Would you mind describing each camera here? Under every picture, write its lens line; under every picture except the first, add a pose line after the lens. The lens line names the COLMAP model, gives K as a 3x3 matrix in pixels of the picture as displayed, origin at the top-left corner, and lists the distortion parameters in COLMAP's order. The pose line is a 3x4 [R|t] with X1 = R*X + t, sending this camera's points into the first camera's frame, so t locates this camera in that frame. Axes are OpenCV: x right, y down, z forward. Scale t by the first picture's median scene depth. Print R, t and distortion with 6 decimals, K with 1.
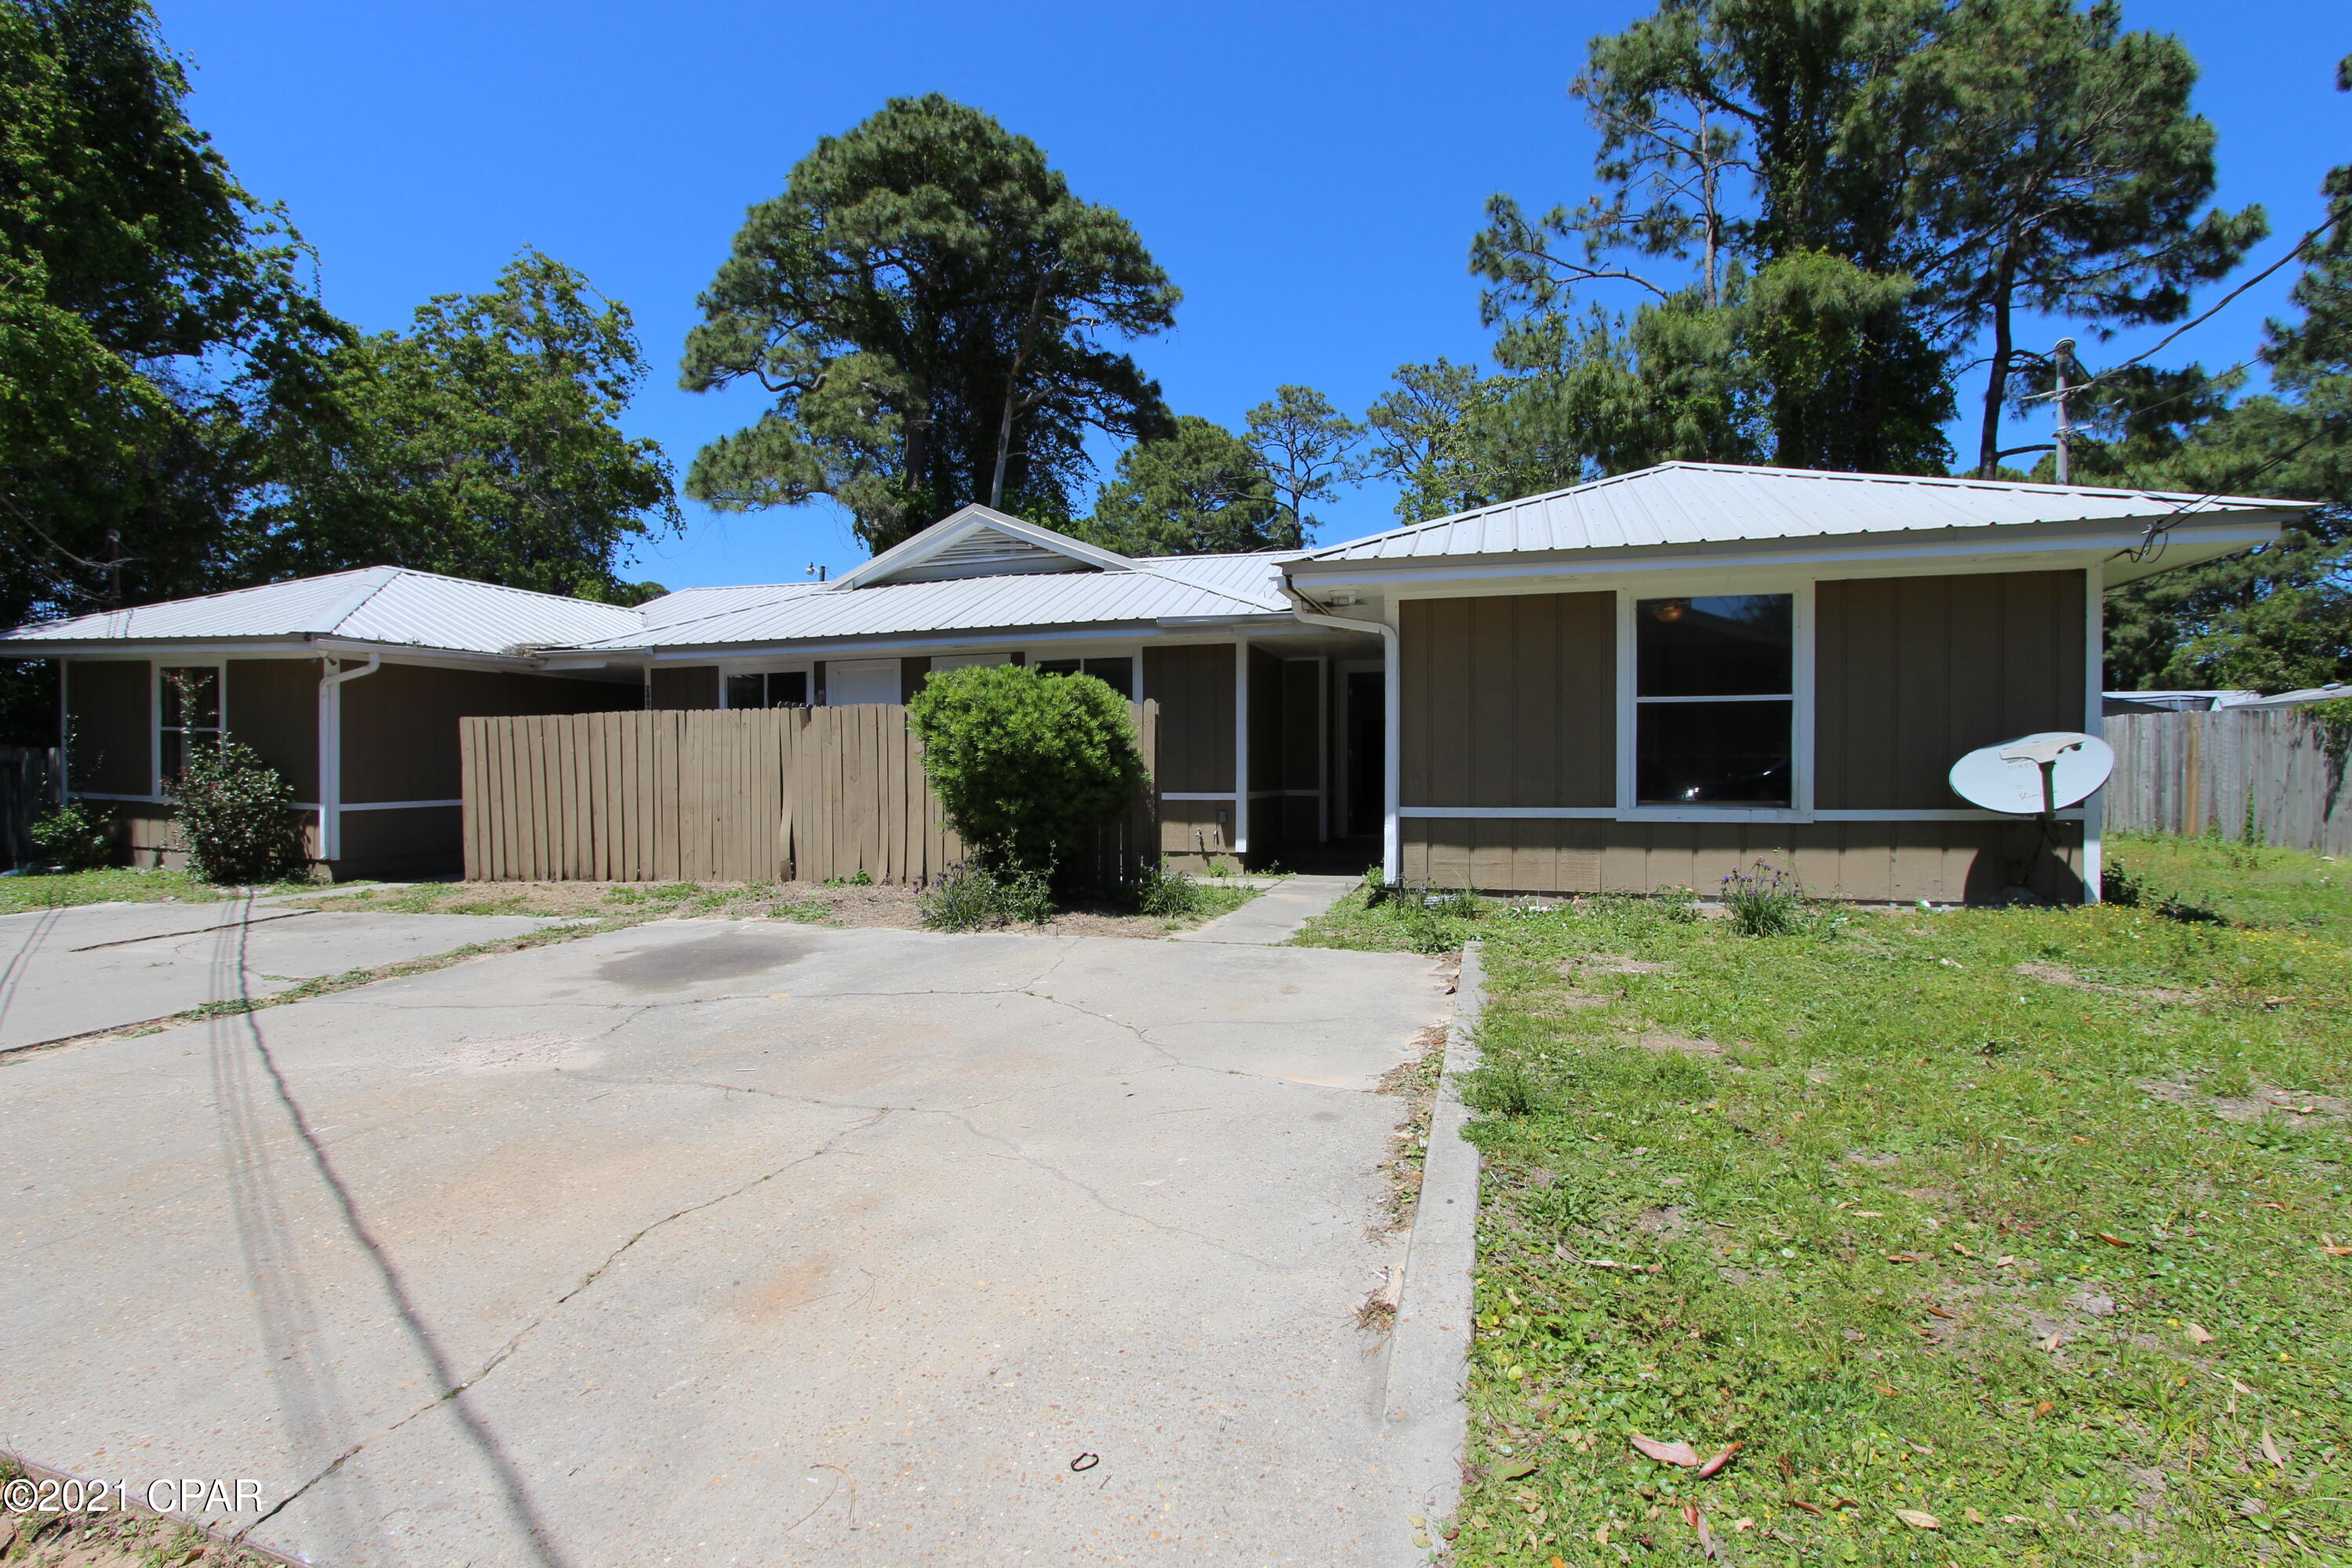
lens RADIAL K [[1109.1, 0, 1177.8], [0, 1109.1, 775.9], [0, 0, 1]] dist [-0.004130, -0.000092]
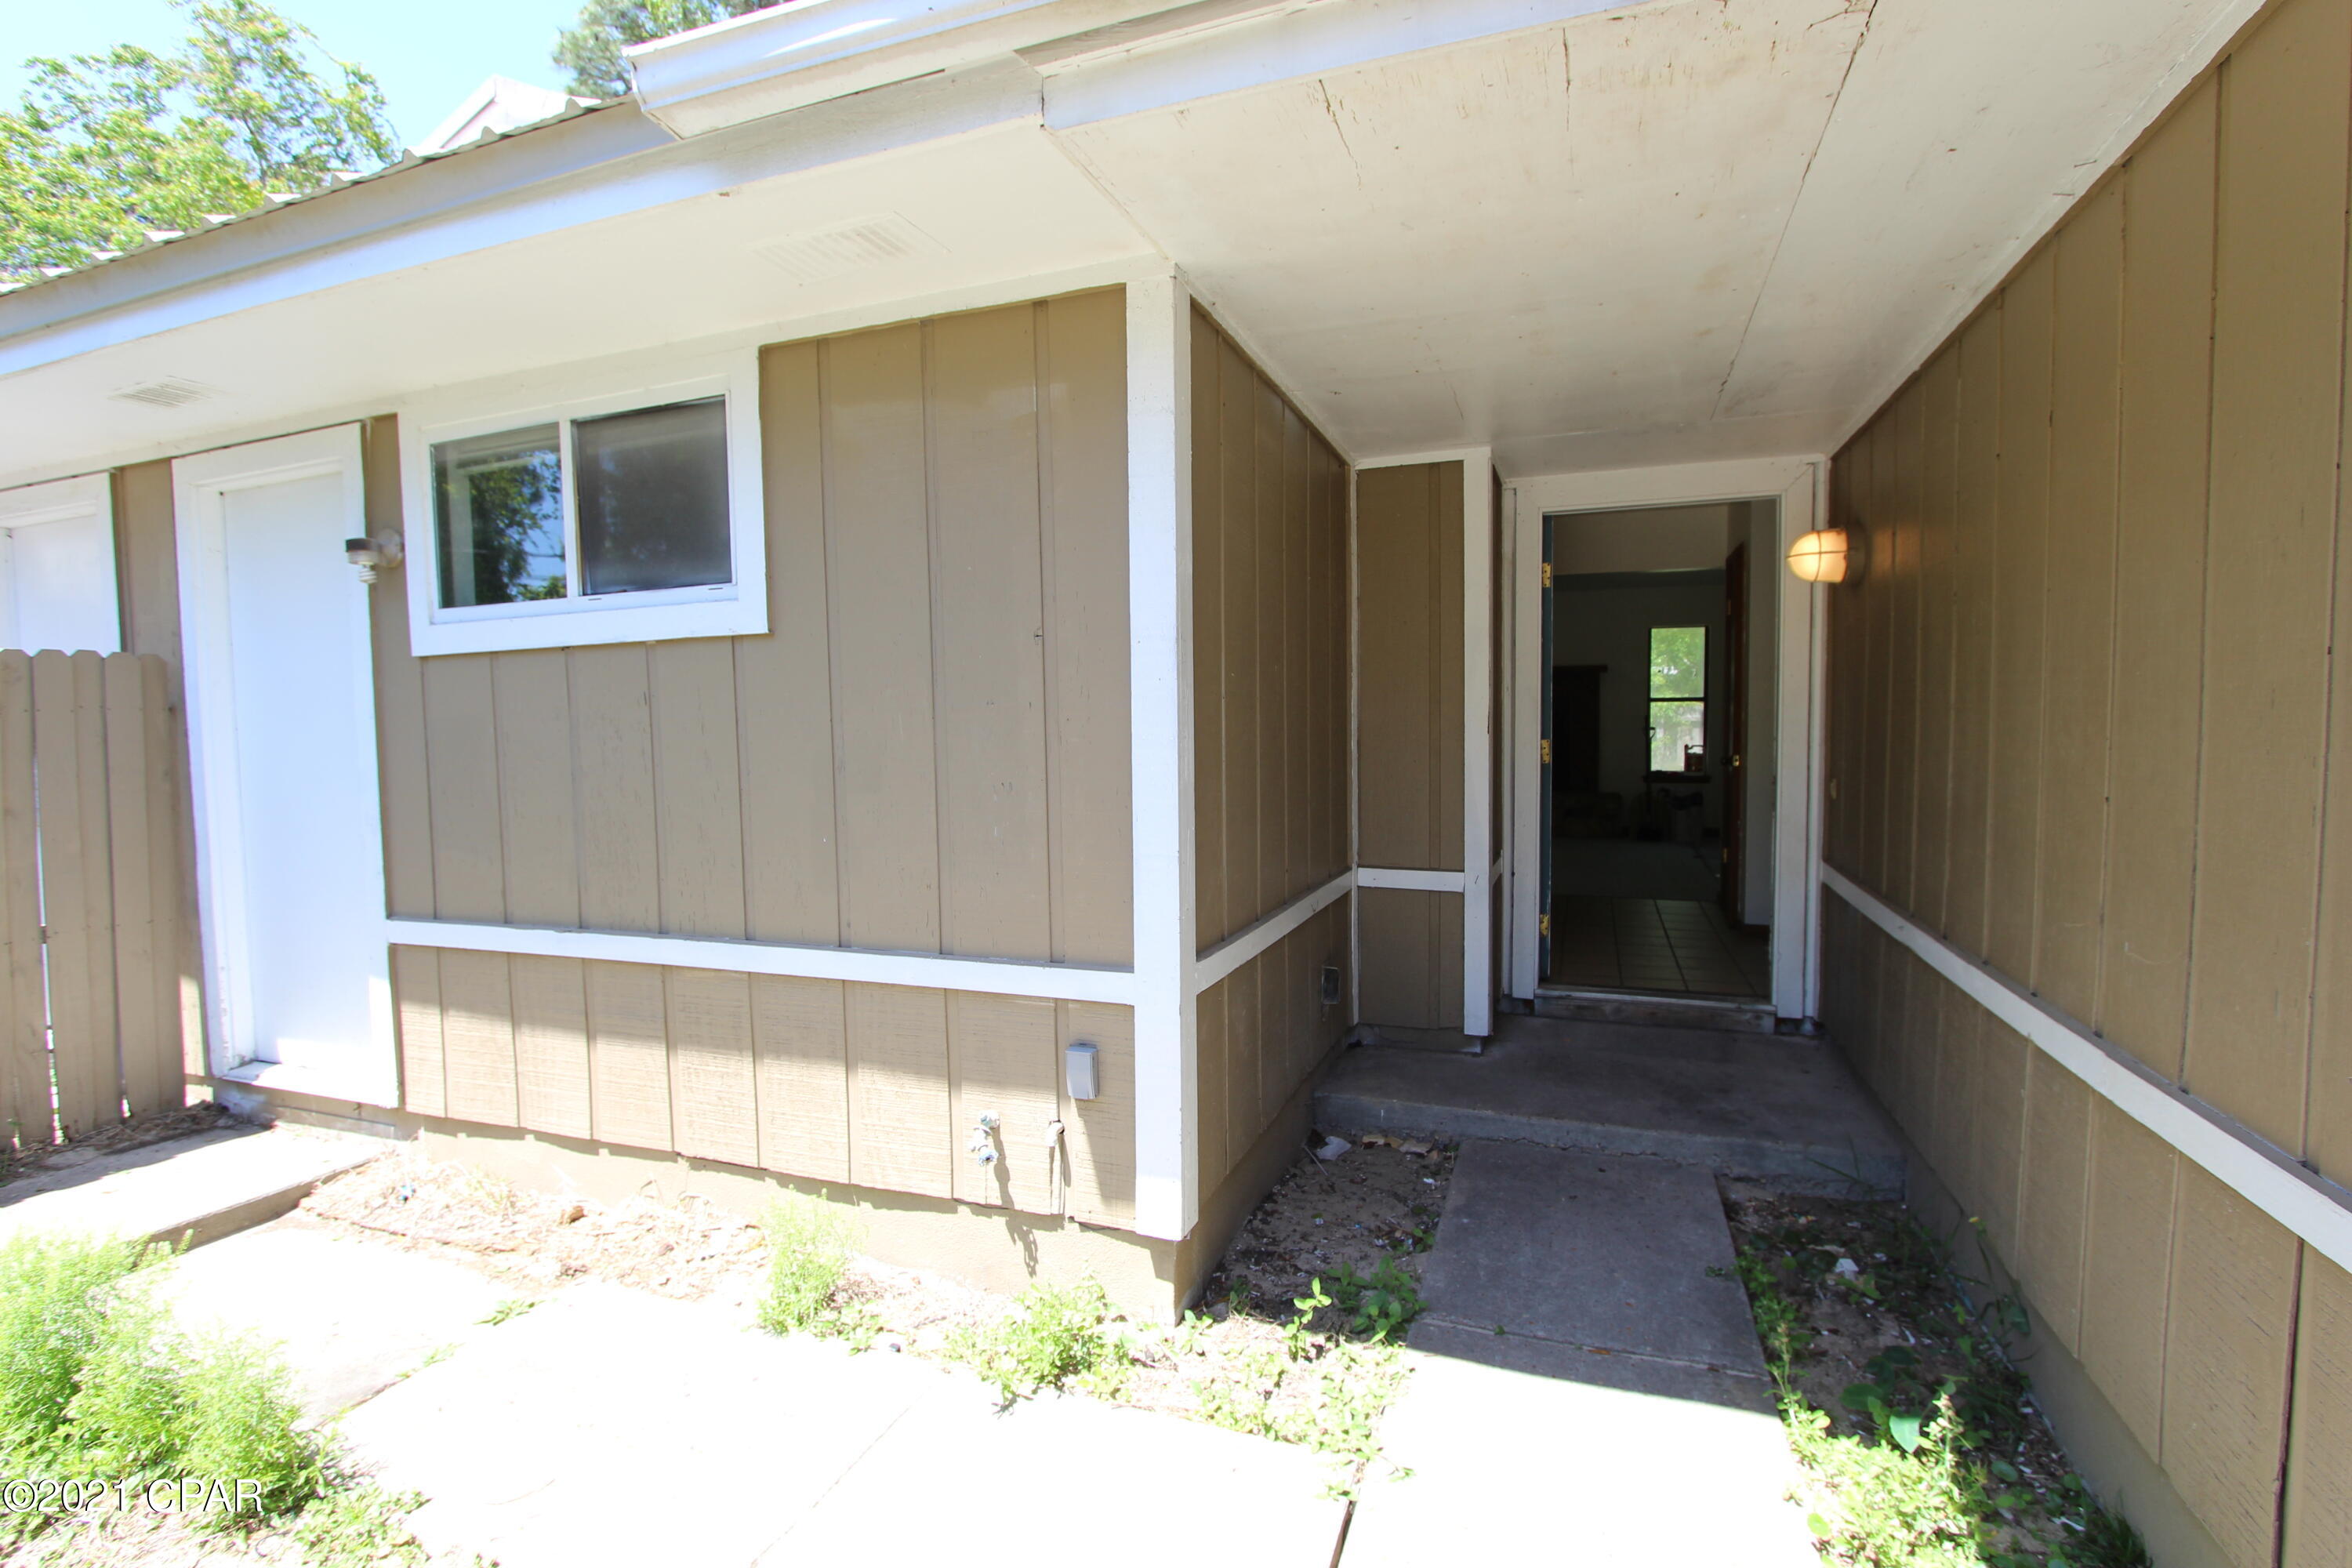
lens RADIAL K [[1109.1, 0, 1177.8], [0, 1109.1, 775.9], [0, 0, 1]] dist [-0.004130, -0.000092]
pose [[0.997935, -0.008231, -0.063704, 0.057746], [0.010537, 0.999298, 0.035944, -0.024119], [0.063363, -0.036541, 0.997321, 0.597857]]
